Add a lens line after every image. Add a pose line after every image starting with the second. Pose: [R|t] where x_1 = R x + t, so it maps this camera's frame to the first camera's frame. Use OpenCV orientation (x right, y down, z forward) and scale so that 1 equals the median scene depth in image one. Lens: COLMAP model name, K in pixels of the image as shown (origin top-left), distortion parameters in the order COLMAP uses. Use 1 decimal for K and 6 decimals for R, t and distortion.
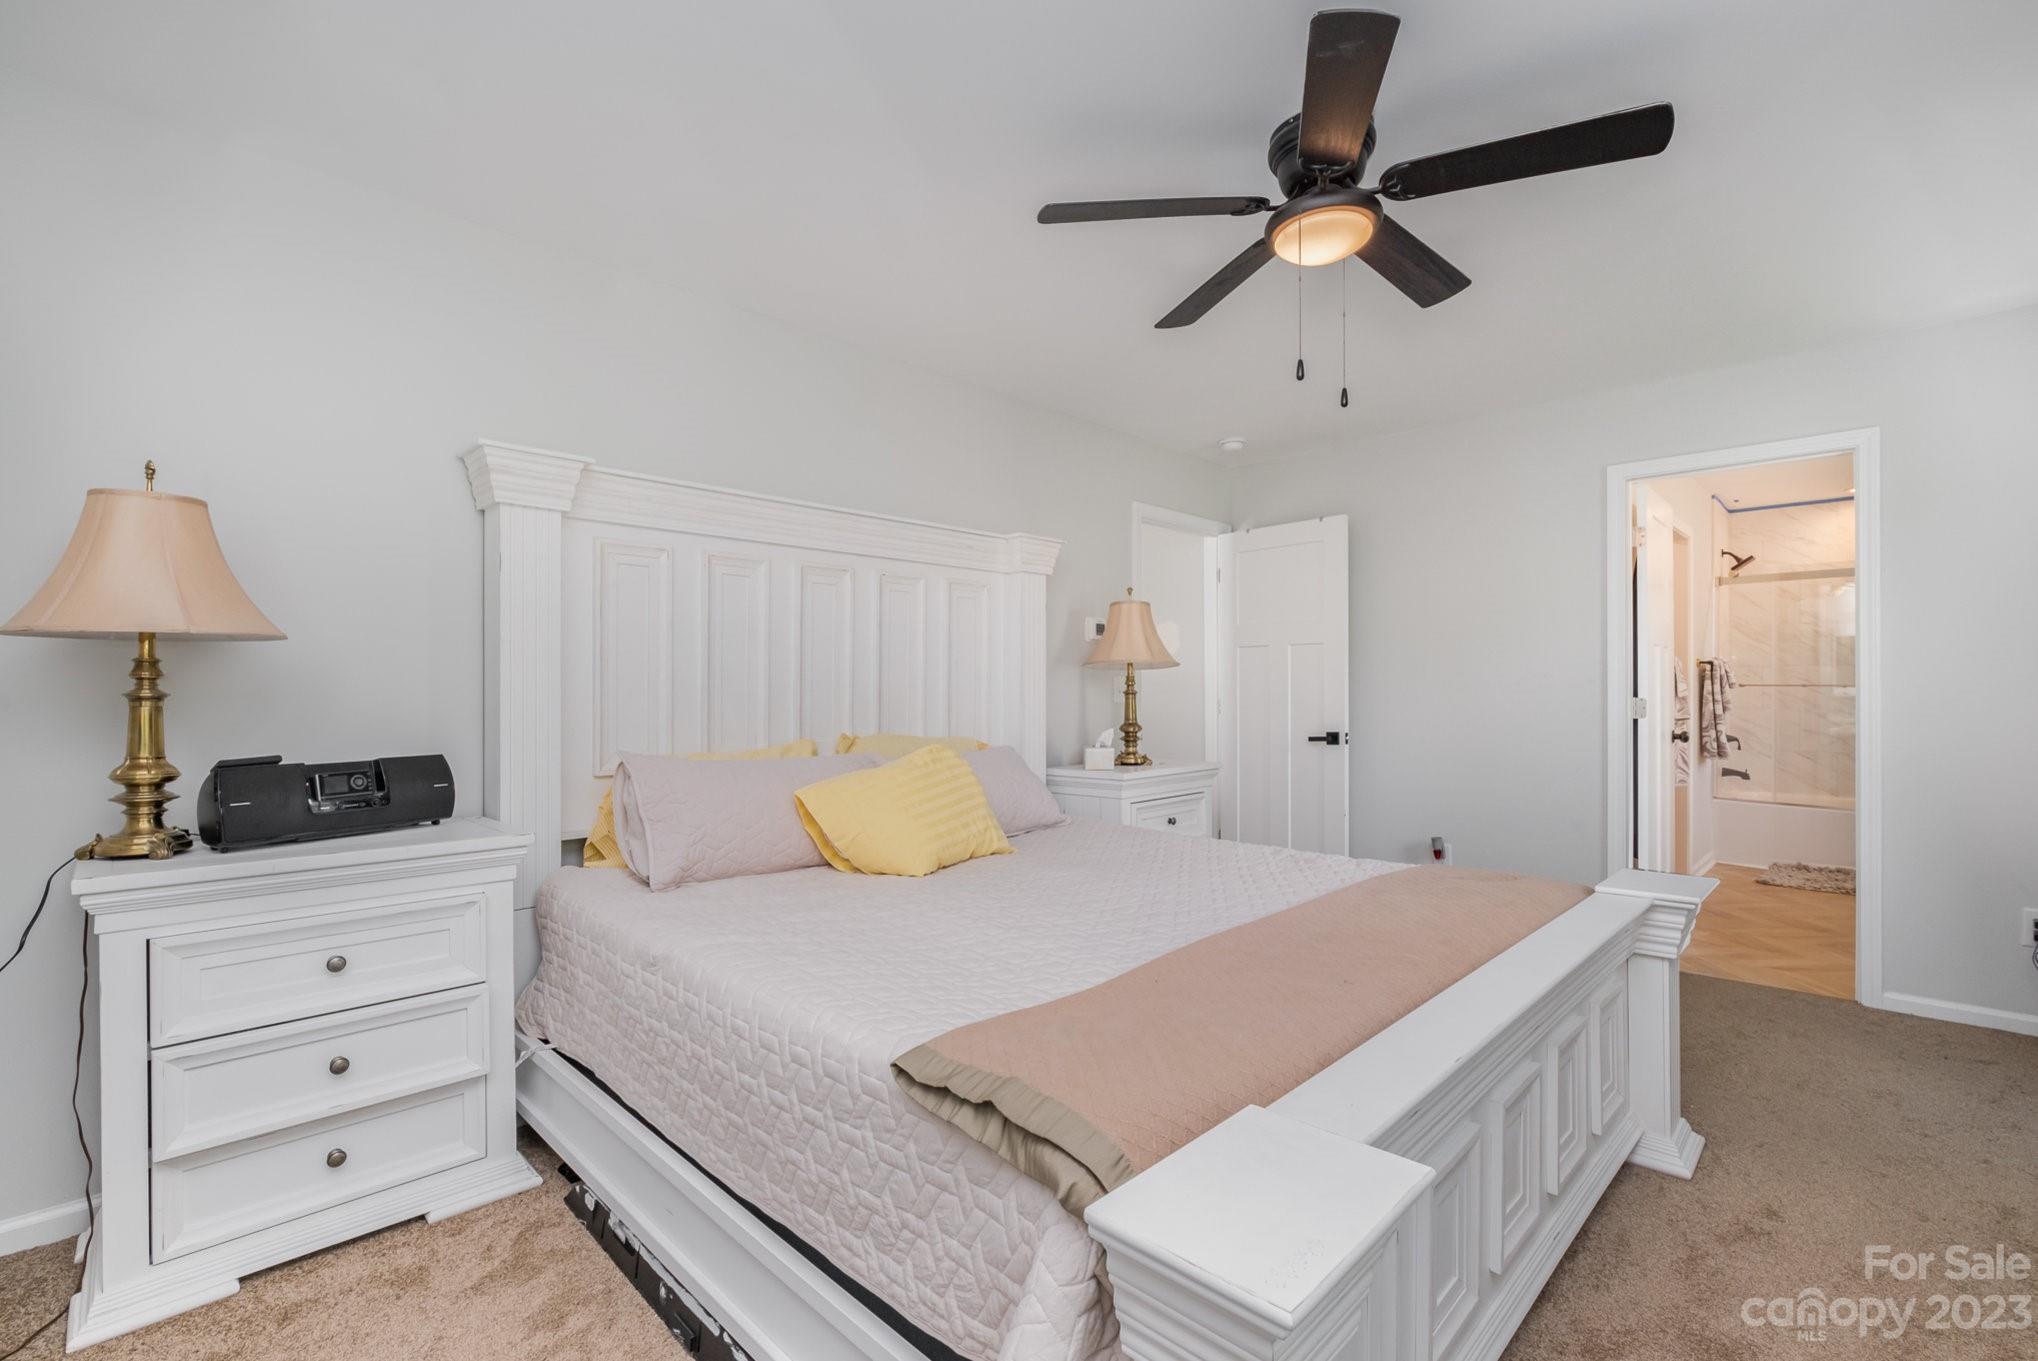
lens RADIAL K [[895.0, 0, 1023.9], [0, 895.0, 656.7], [0, 0, 1]] dist [-0.002647, 0.000030]
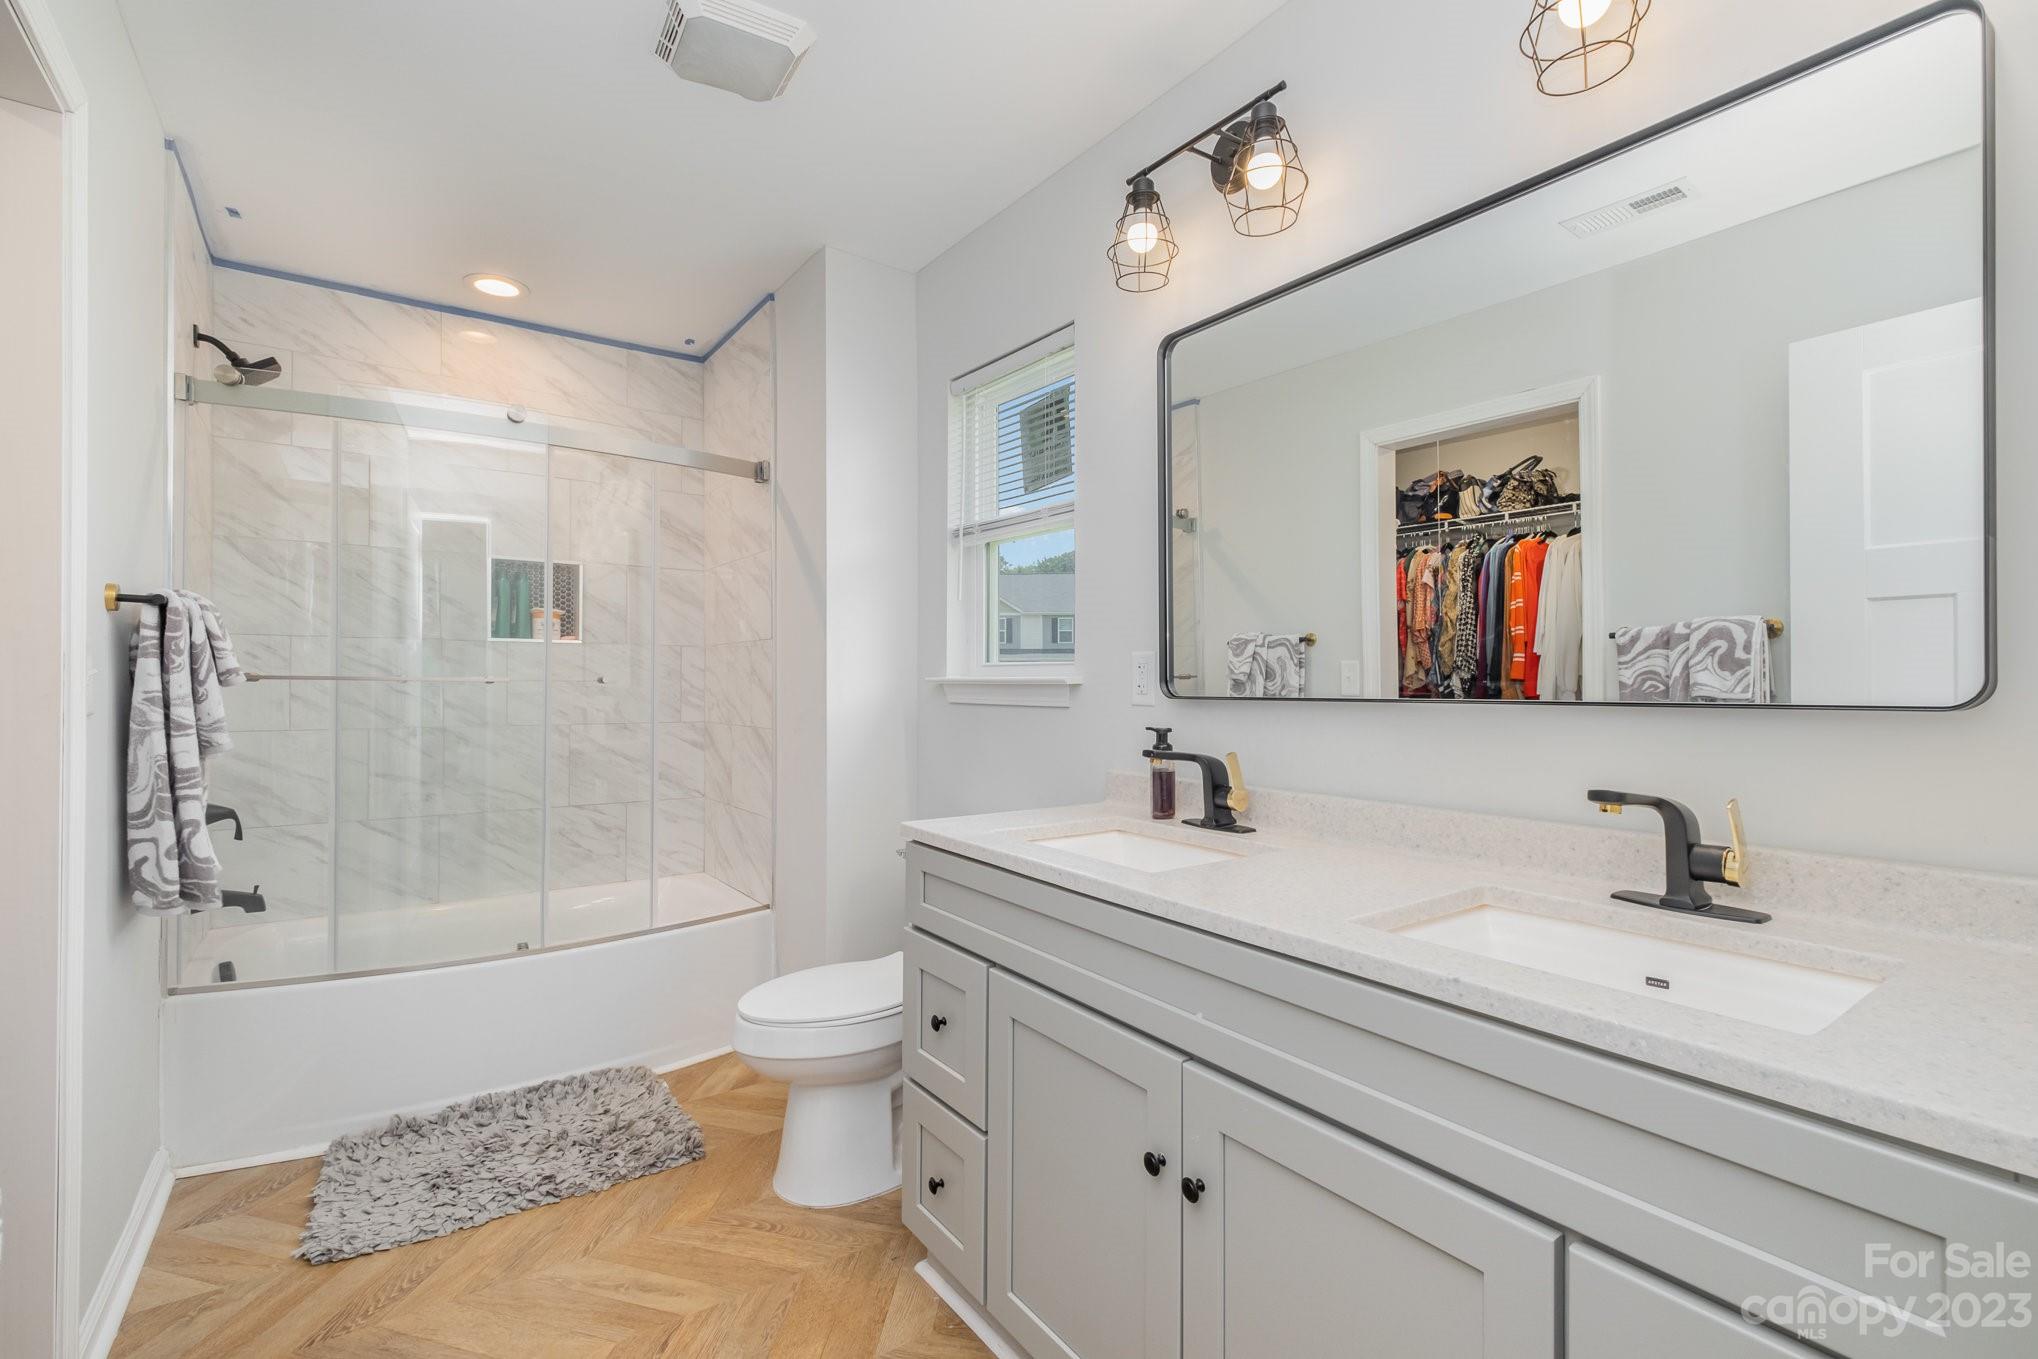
lens RADIAL K [[895.0, 0, 1023.9], [0, 895.0, 655.7], [0, 0, 1]] dist [-0.002647, 0.000030]
pose [[0.149850, 0.005187, 0.988695, 0.504708], [-0.001452, 0.999986, -0.005026, 0.025966], [-0.988708, -0.000683, 0.149856, 0.653119]]
